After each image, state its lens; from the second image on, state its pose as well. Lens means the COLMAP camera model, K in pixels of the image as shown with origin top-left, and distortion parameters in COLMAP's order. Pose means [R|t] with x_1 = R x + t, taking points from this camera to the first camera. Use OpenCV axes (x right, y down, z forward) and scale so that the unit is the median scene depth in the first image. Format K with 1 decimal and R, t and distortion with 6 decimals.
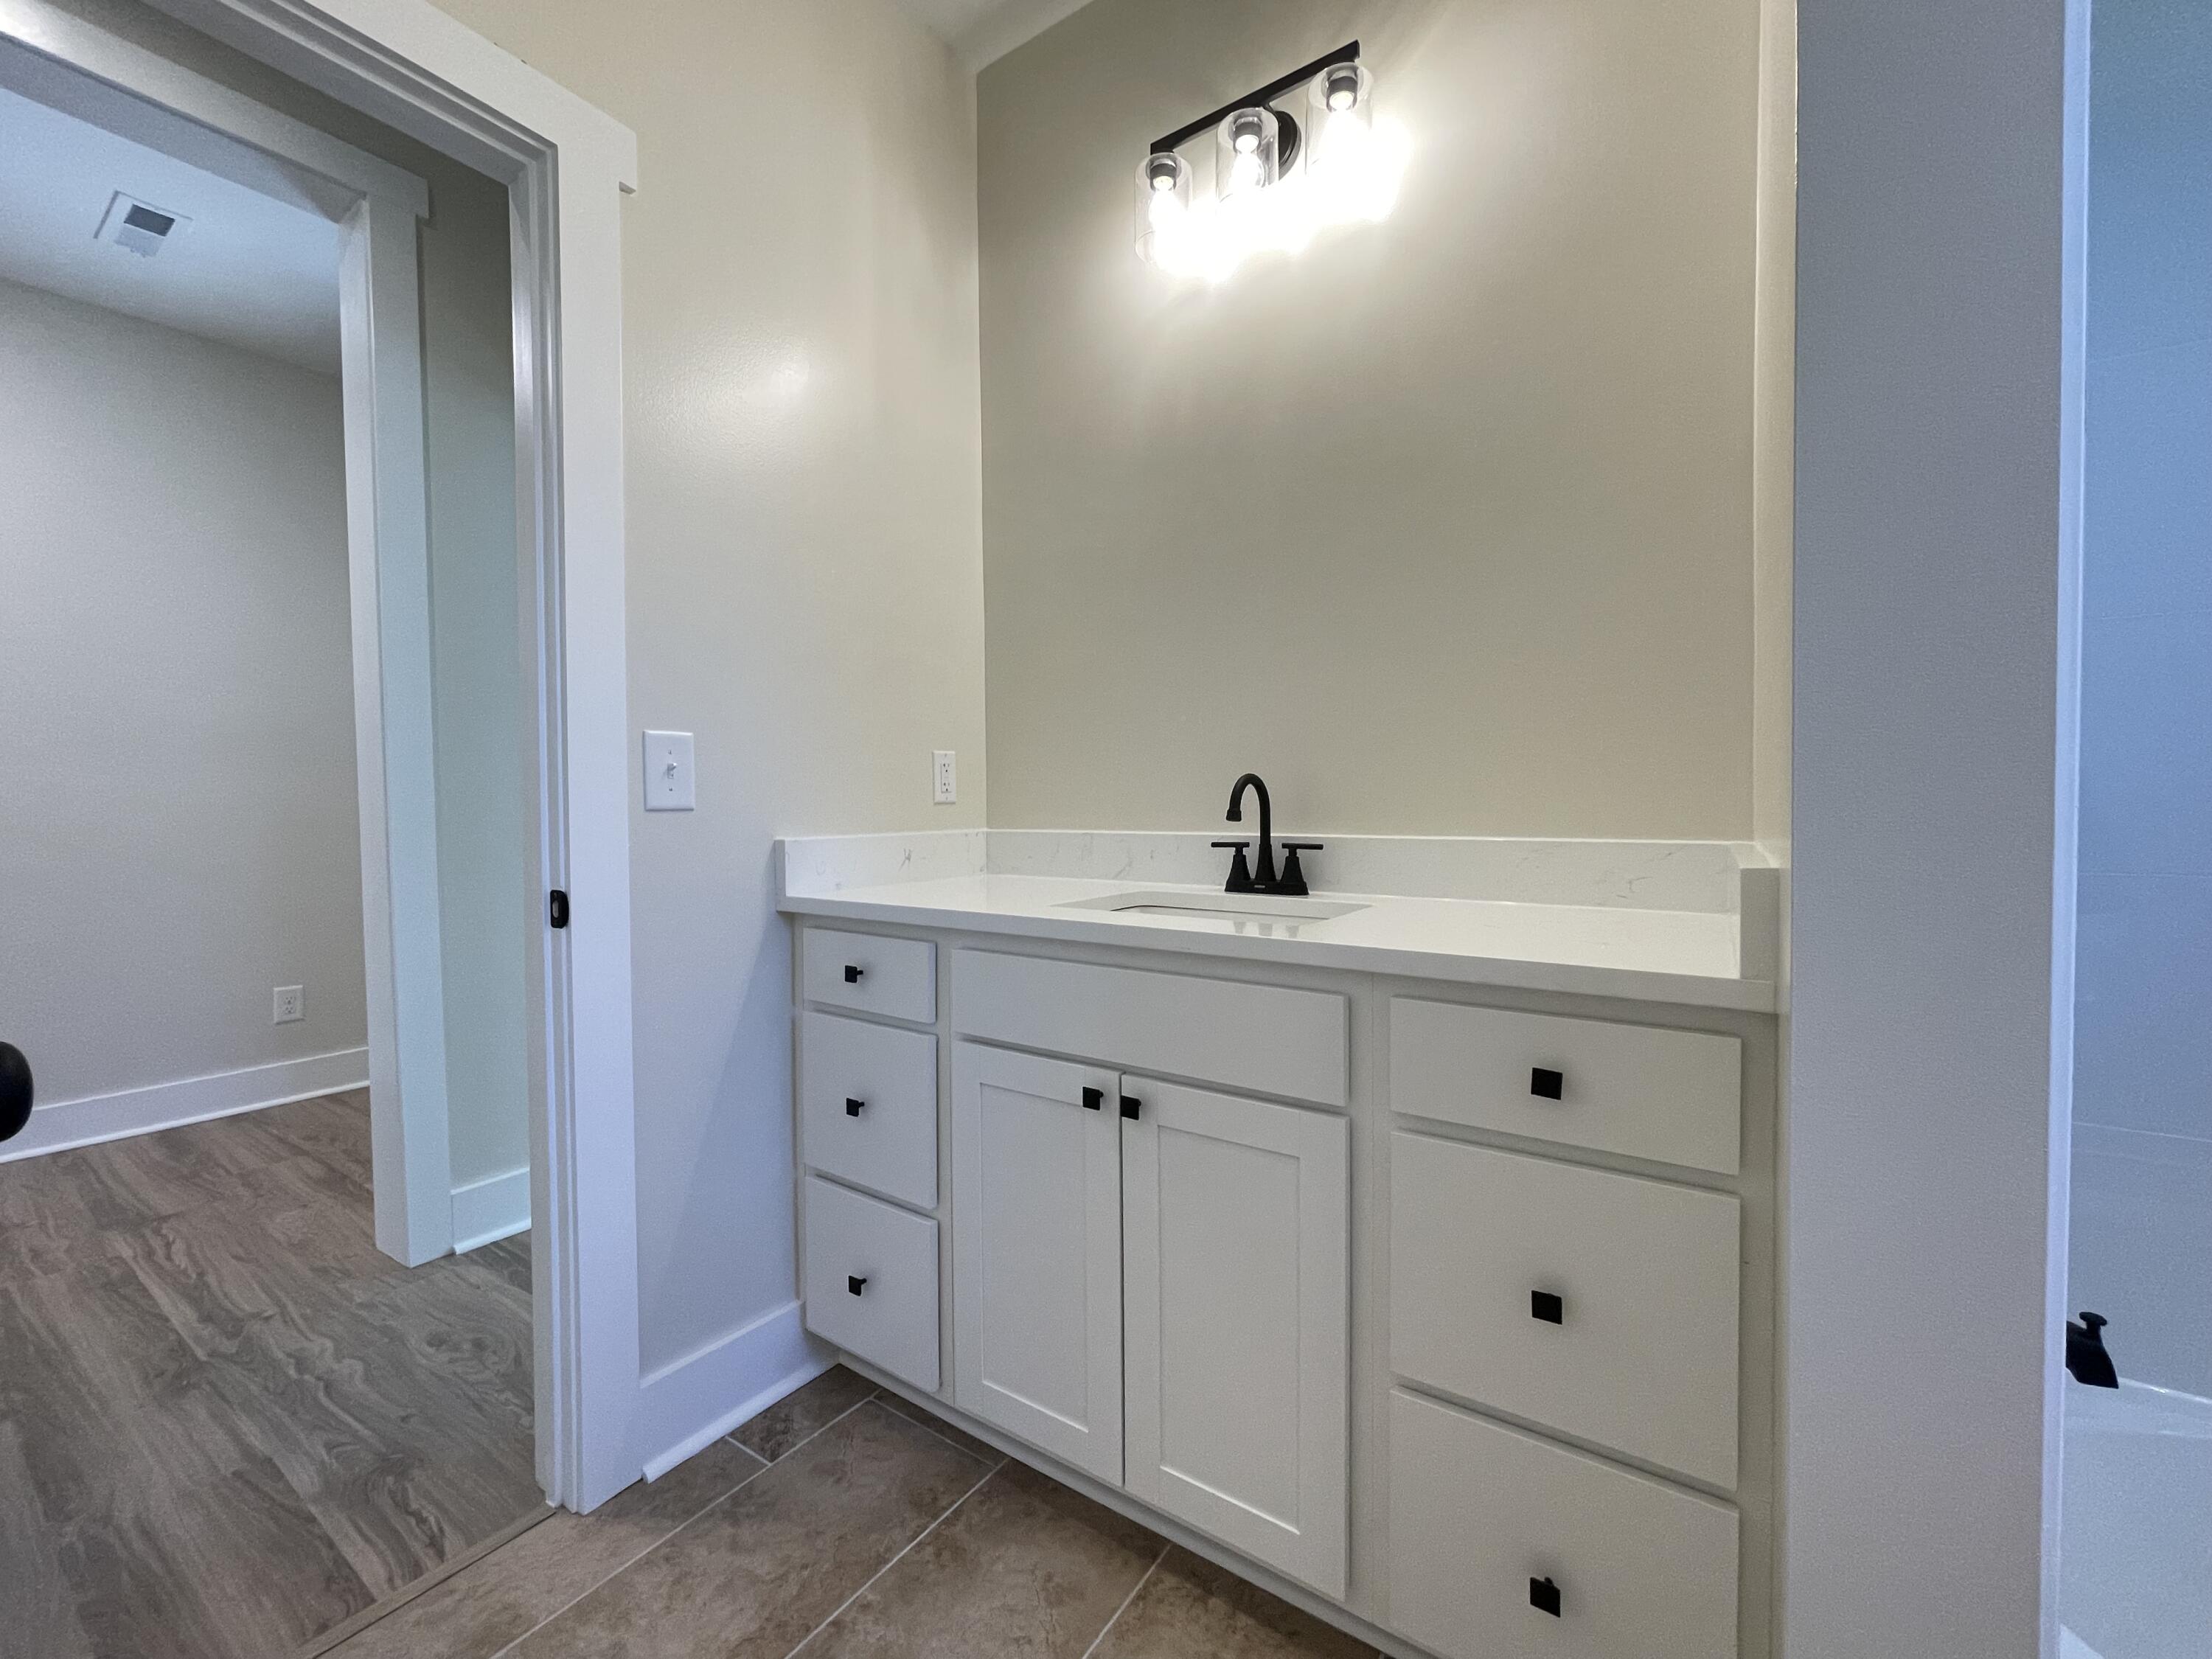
lens RADIAL K [[903.4, 0, 1118.2], [0, 903.4, 812.9], [0, 0, 1]] dist [0.003840, 0.001192]
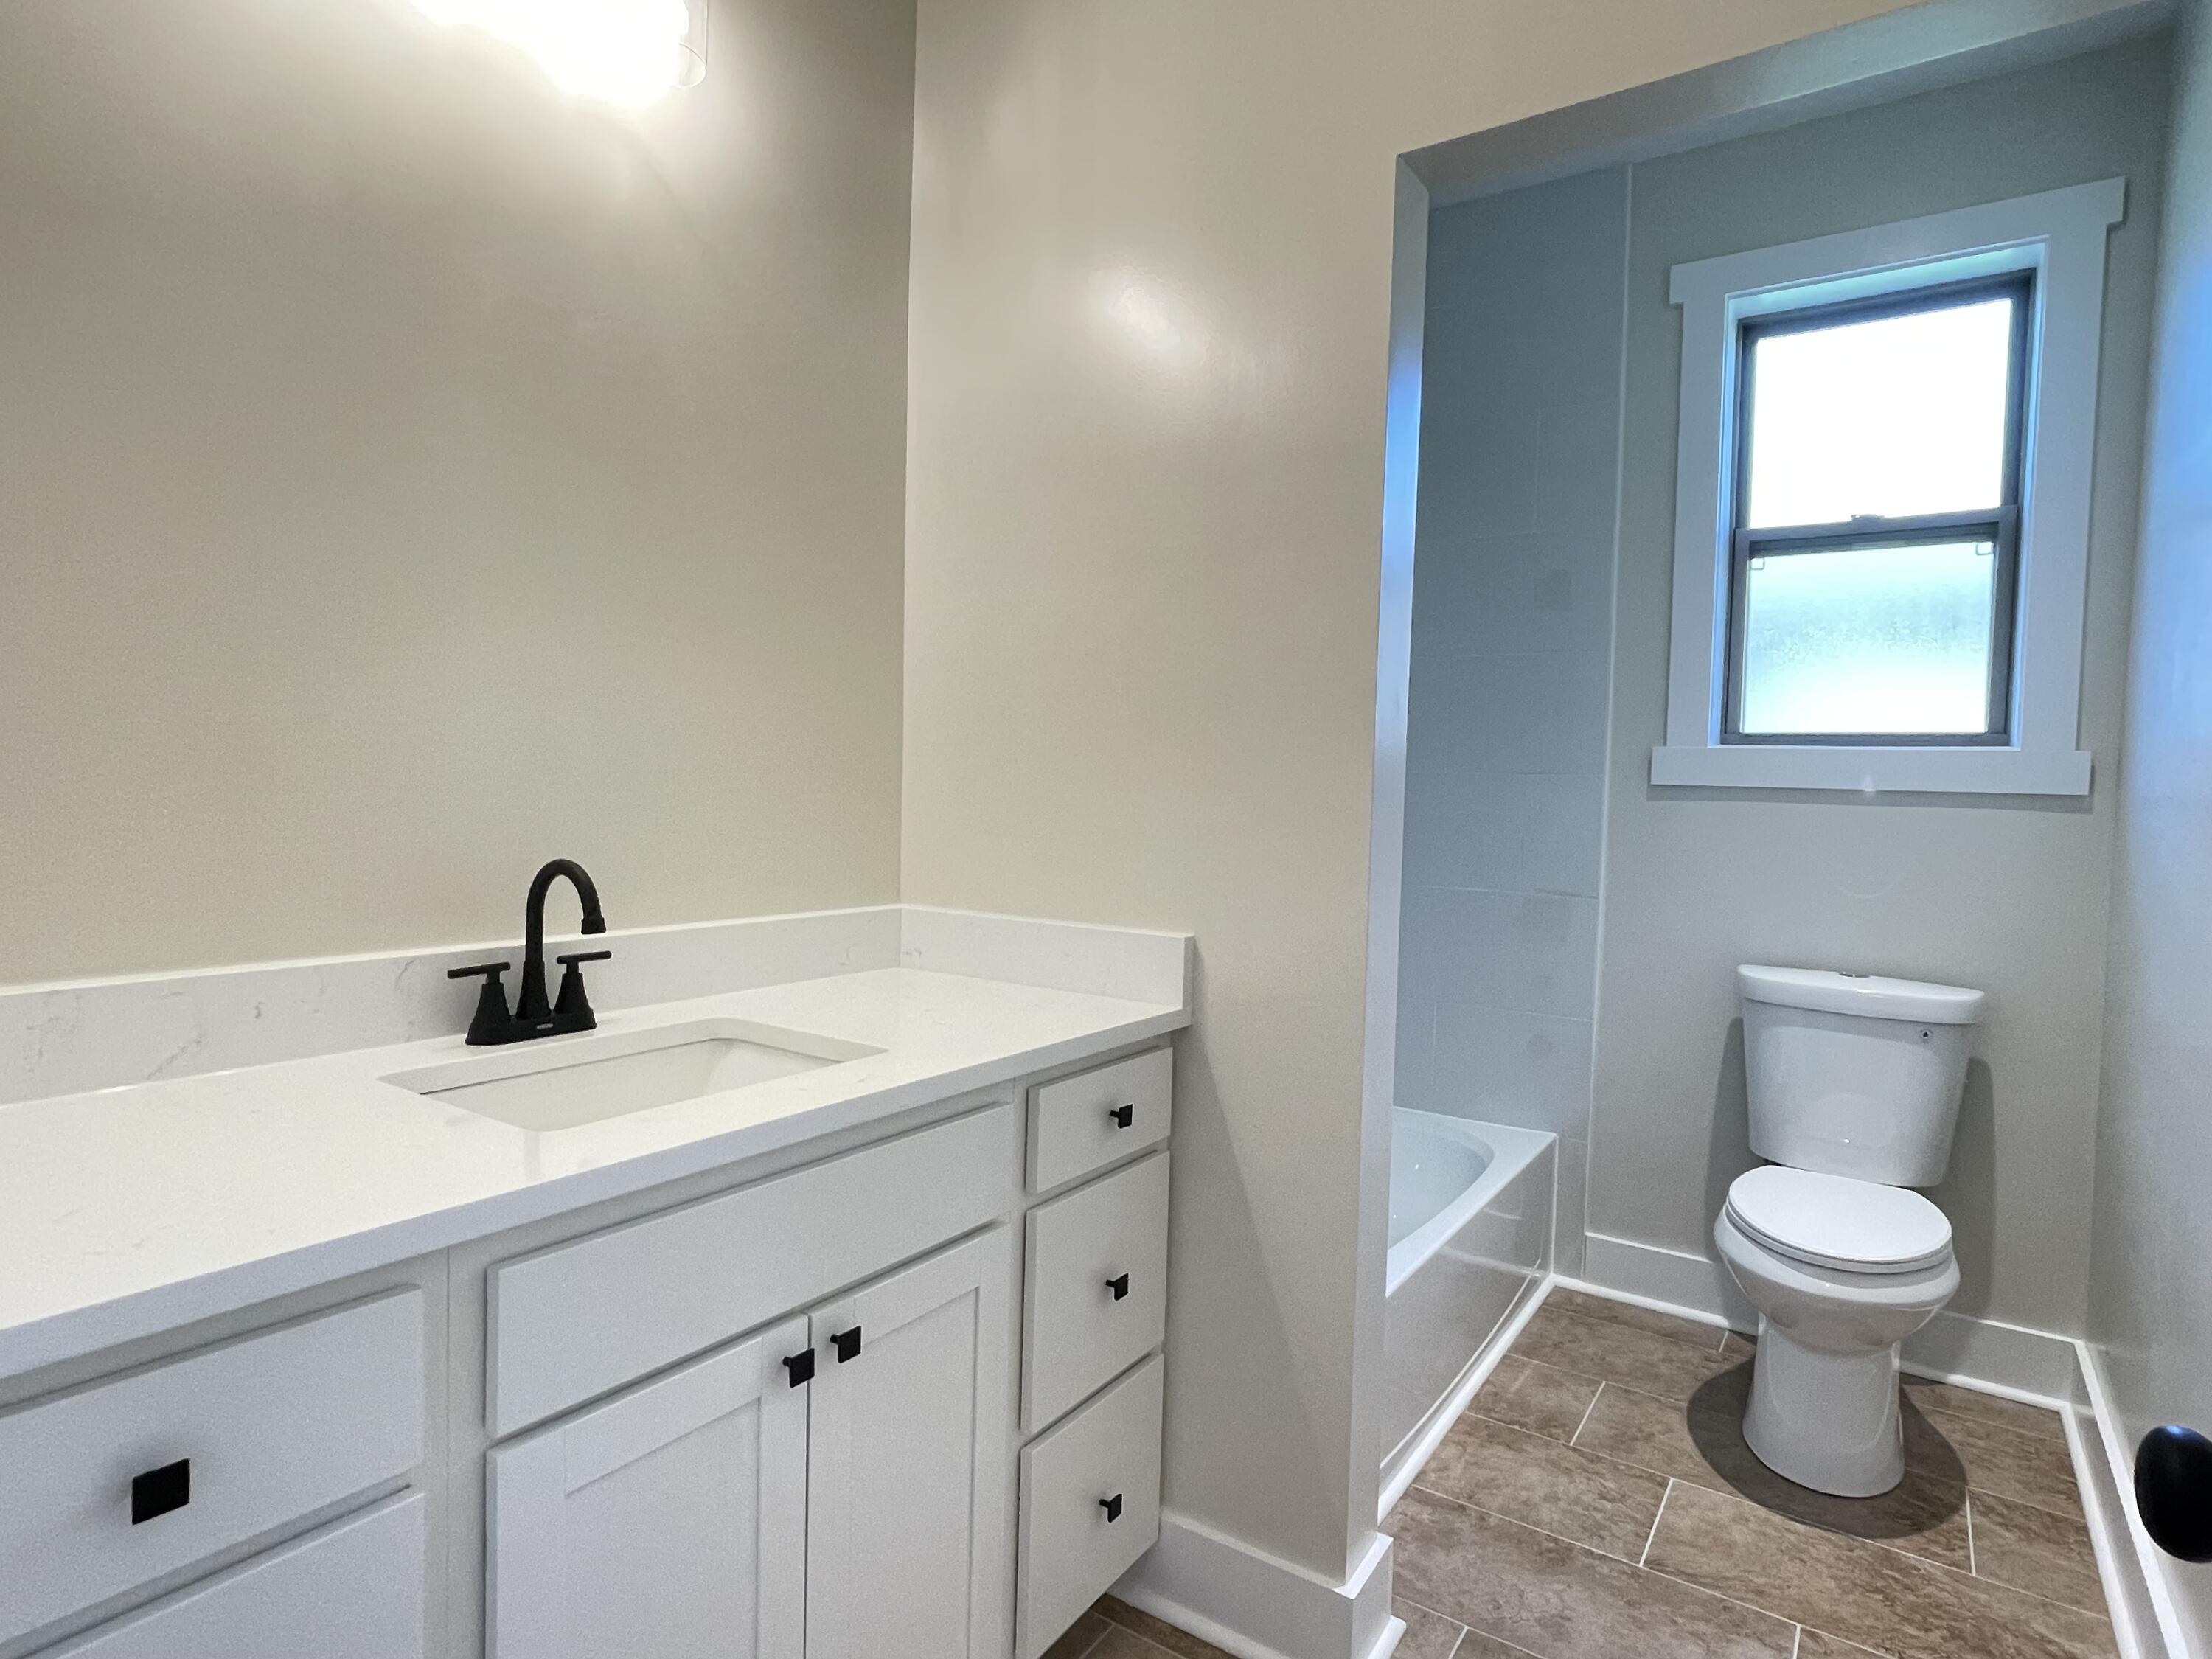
lens RADIAL K [[1209.8, 0, 1100.1], [0, 1209.8, 832.3], [0, 0, 1]] dist [-0.005755, 0.002125]
pose [[0.016194, -0.033975, 0.999291, -0.714696], [-0.016650, 0.999275, 0.034244, -0.097251], [-0.999730, -0.017192, 0.015617, 0.586052]]
